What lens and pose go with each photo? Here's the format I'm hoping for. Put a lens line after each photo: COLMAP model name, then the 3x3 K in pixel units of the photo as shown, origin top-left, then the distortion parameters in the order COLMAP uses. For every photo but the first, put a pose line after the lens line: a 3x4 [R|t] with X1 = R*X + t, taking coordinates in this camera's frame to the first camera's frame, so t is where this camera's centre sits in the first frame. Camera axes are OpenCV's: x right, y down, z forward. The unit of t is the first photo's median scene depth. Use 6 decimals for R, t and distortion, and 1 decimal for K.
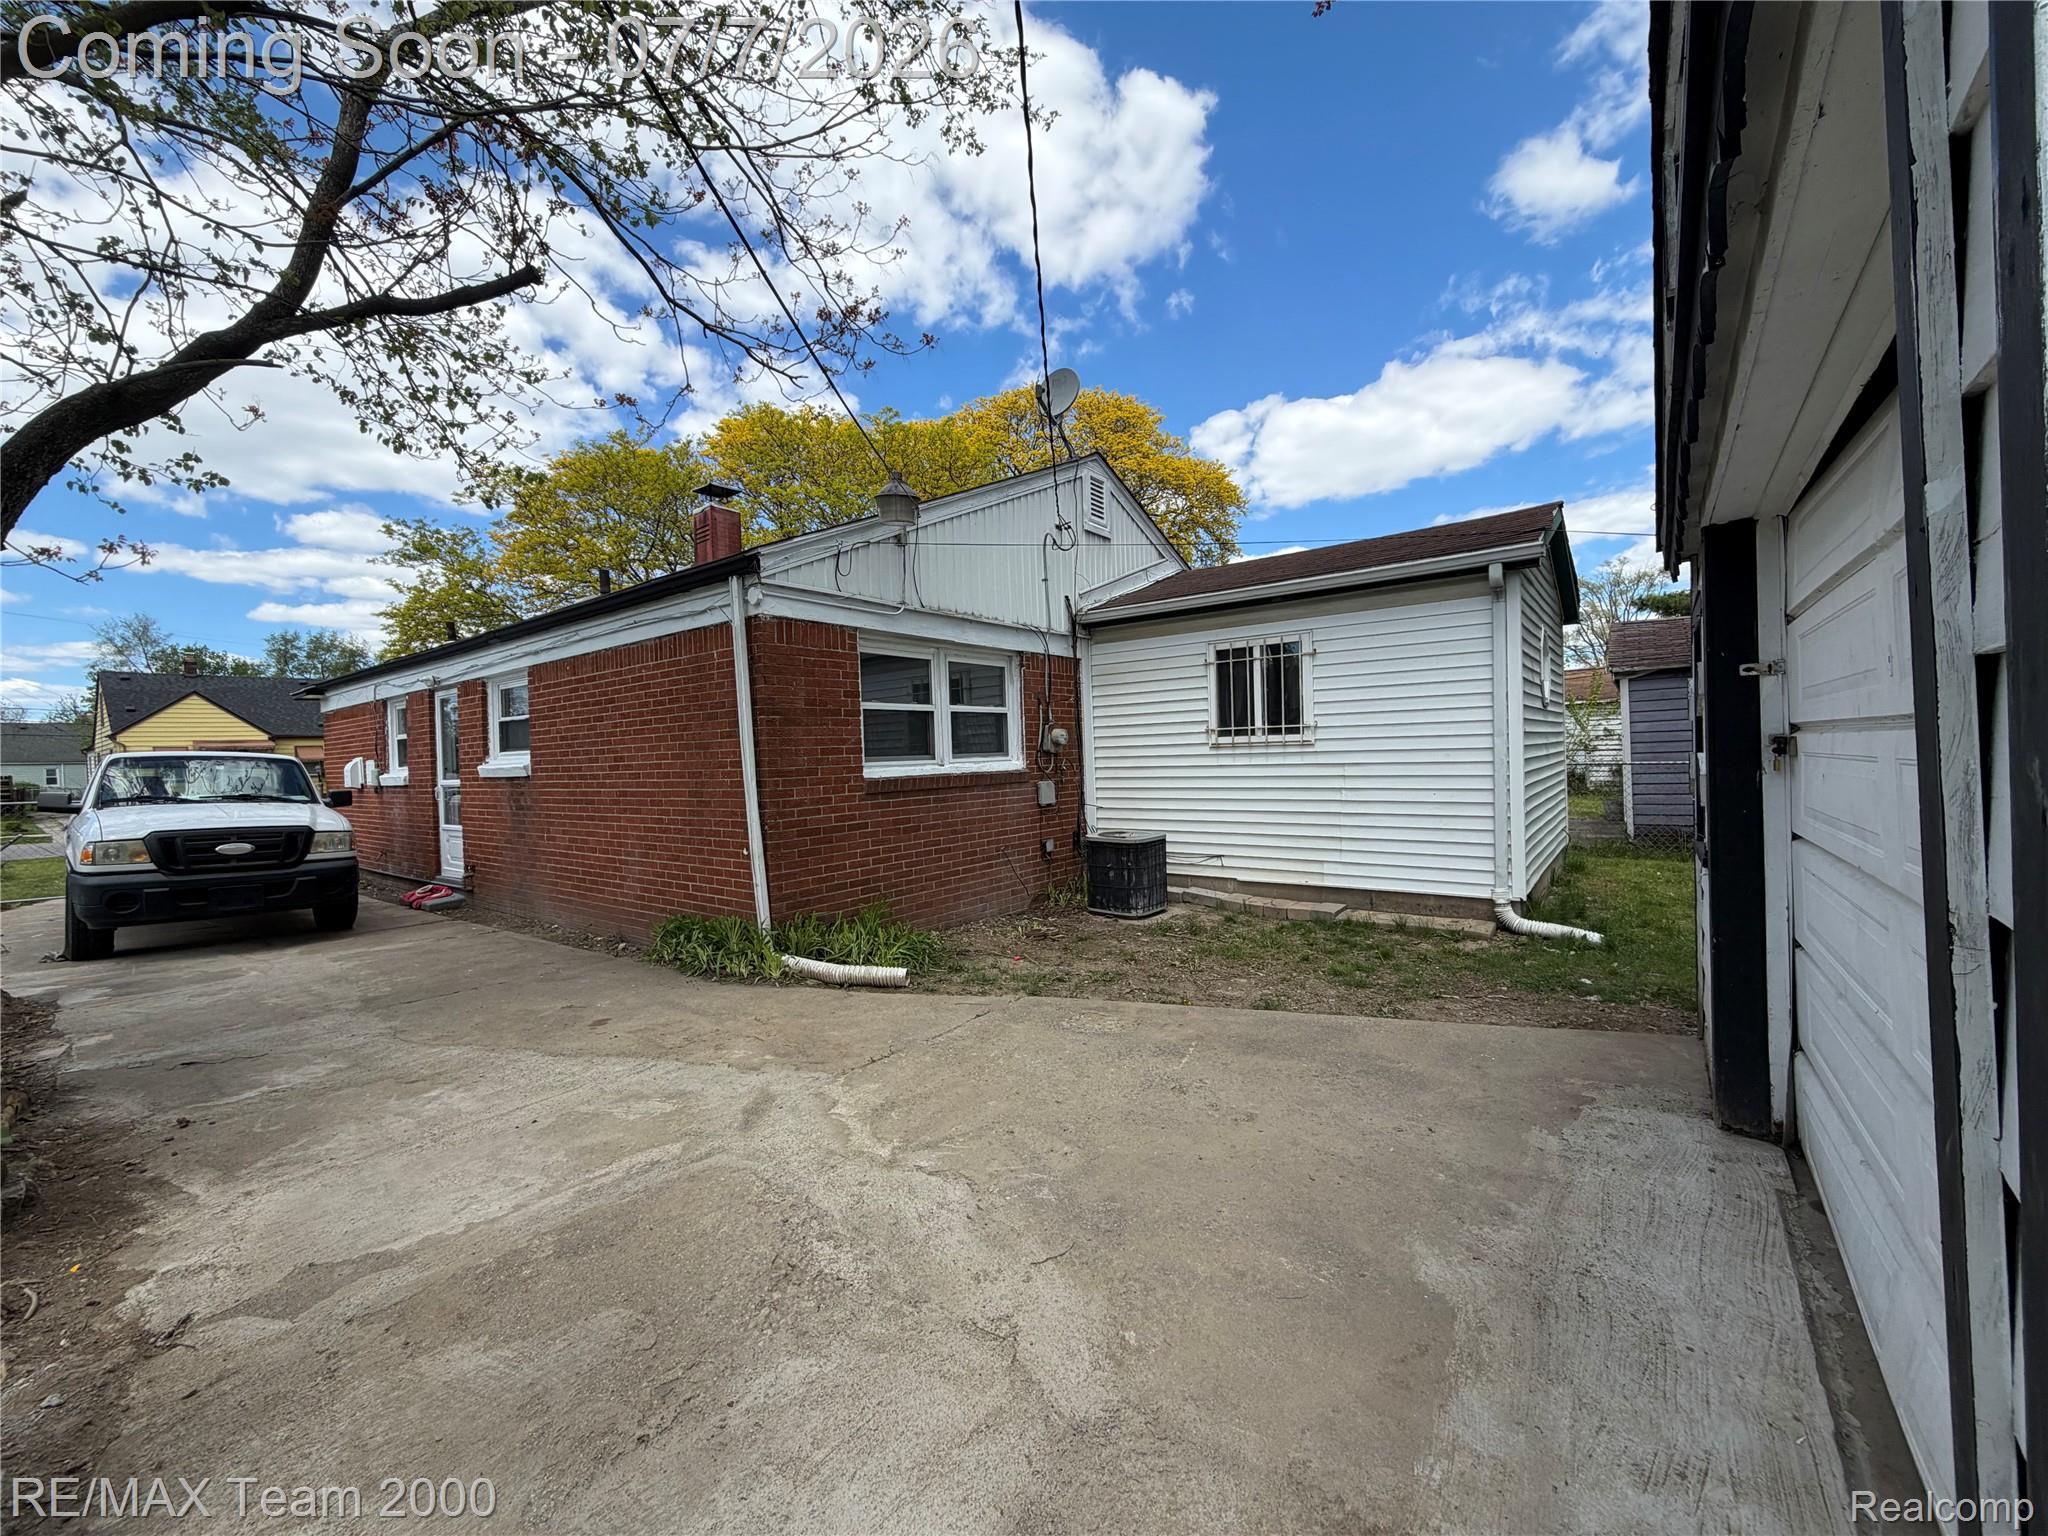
lens RADIAL K [[814.1, 0, 1015.8], [0, 814.1, 766.5], [0, 0, 1]] dist [0.000182, 0.000019]
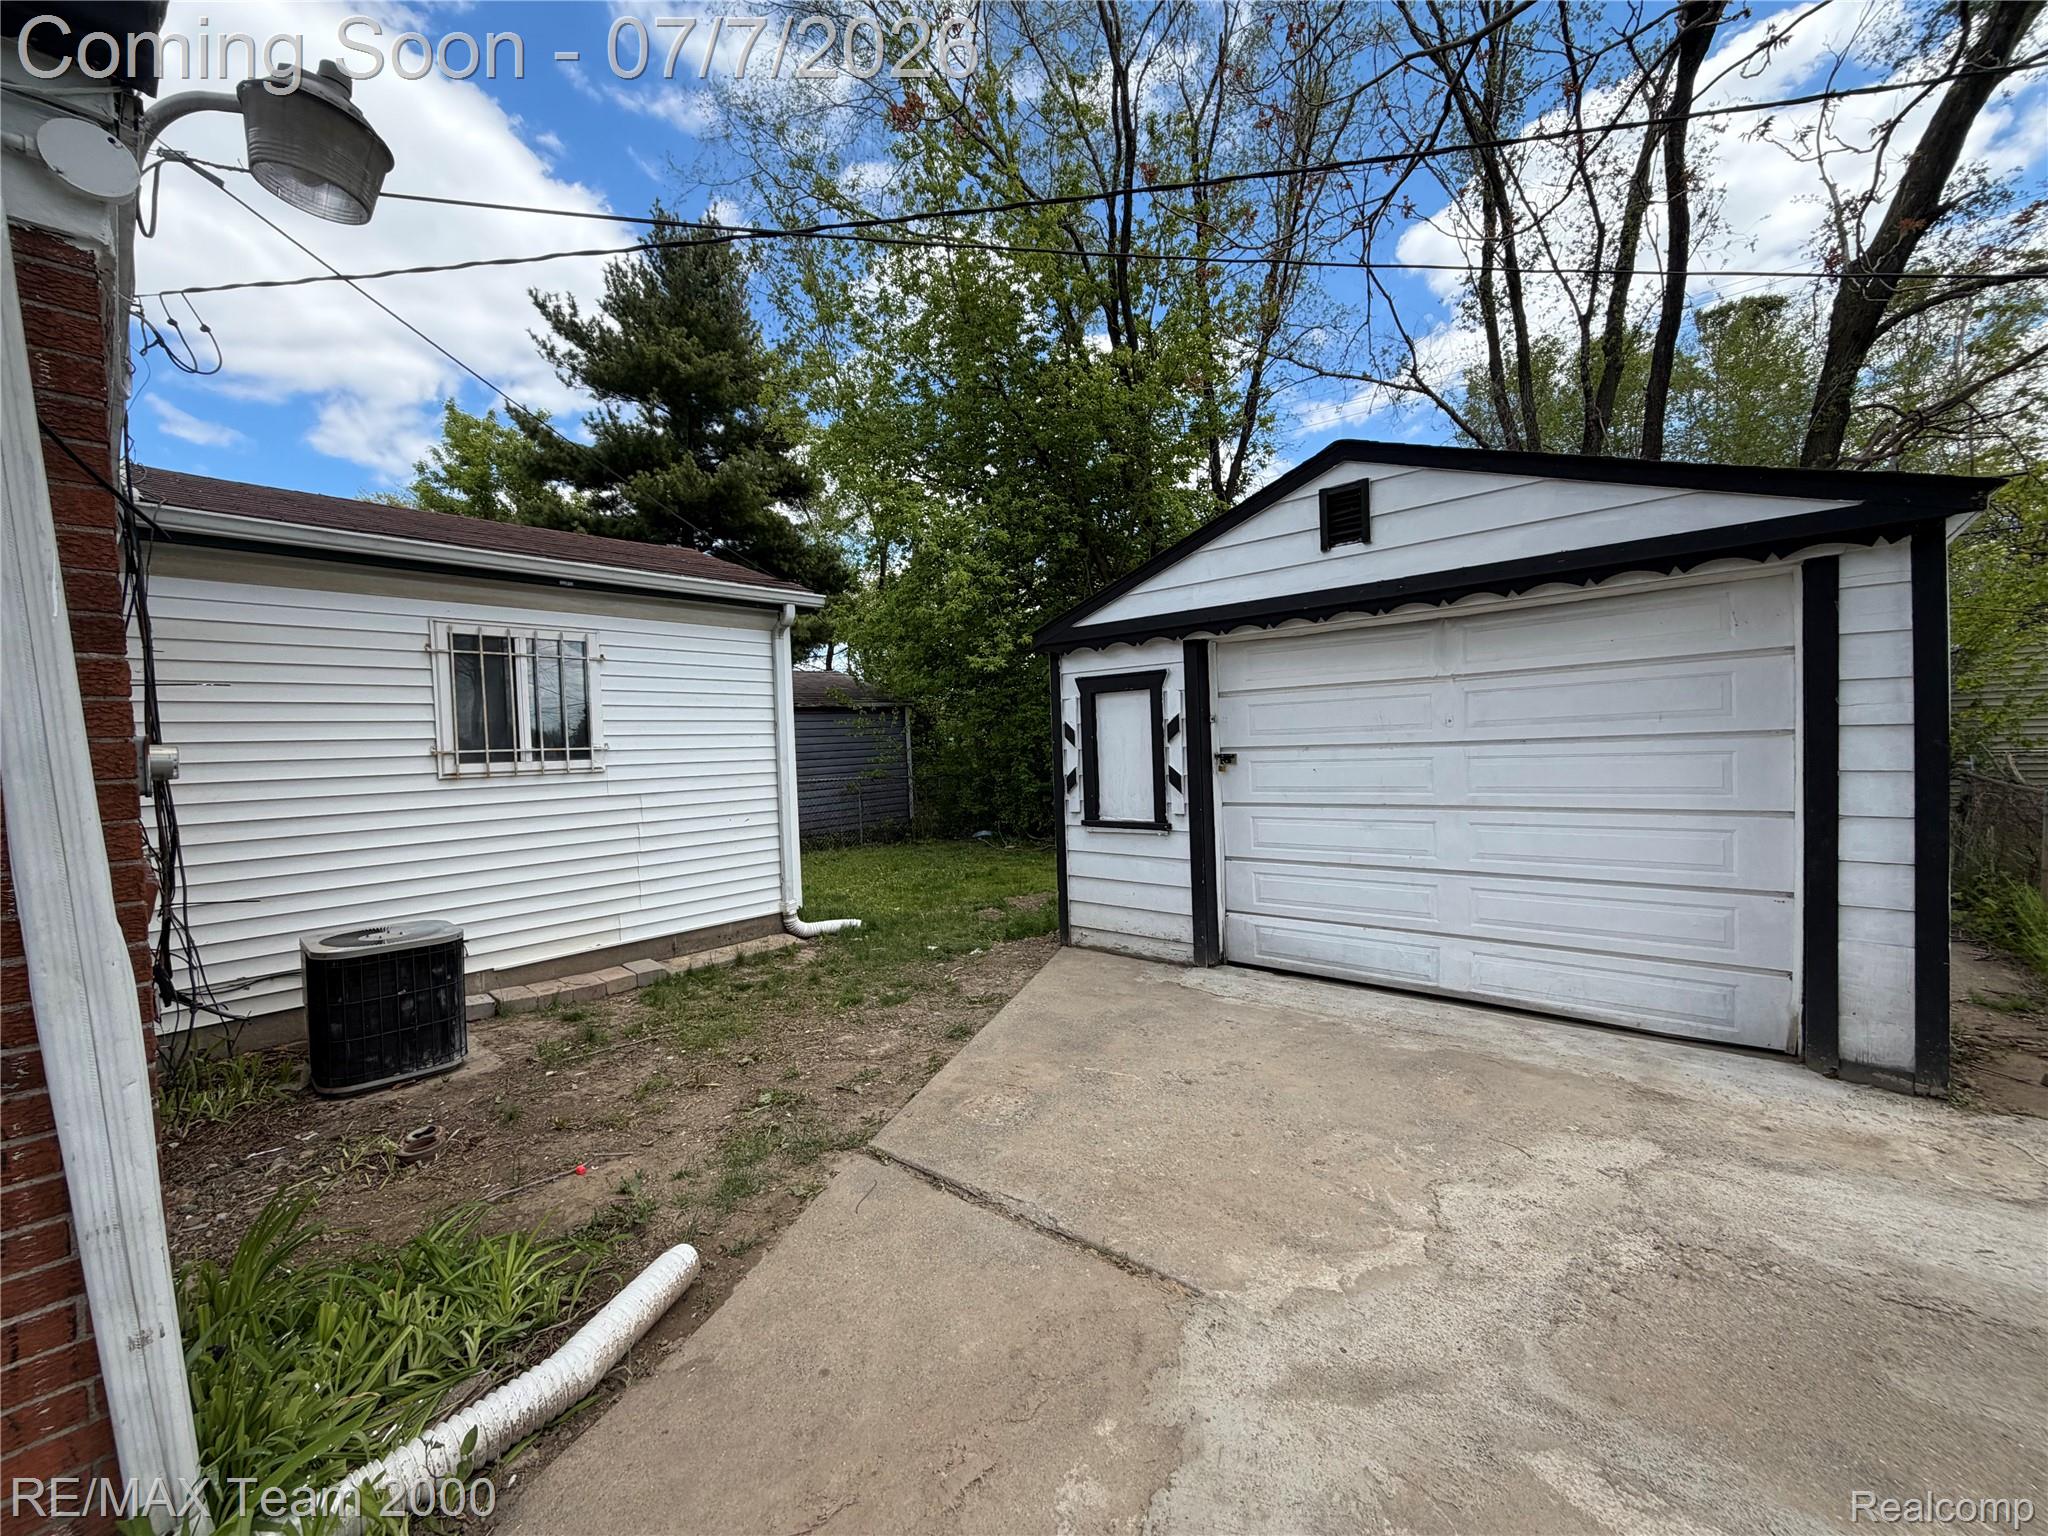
lens RADIAL K [[814.1, 0, 1015.8], [0, 814.1, 766.5], [0, 0, 1]] dist [0.000182, 0.000019]
pose [[0.063658, 0.000954, 0.997971, -0.661650], [0.050409, 0.998720, -0.004170, -0.014211], [-0.996698, 0.050572, 0.063529, 0.865852]]
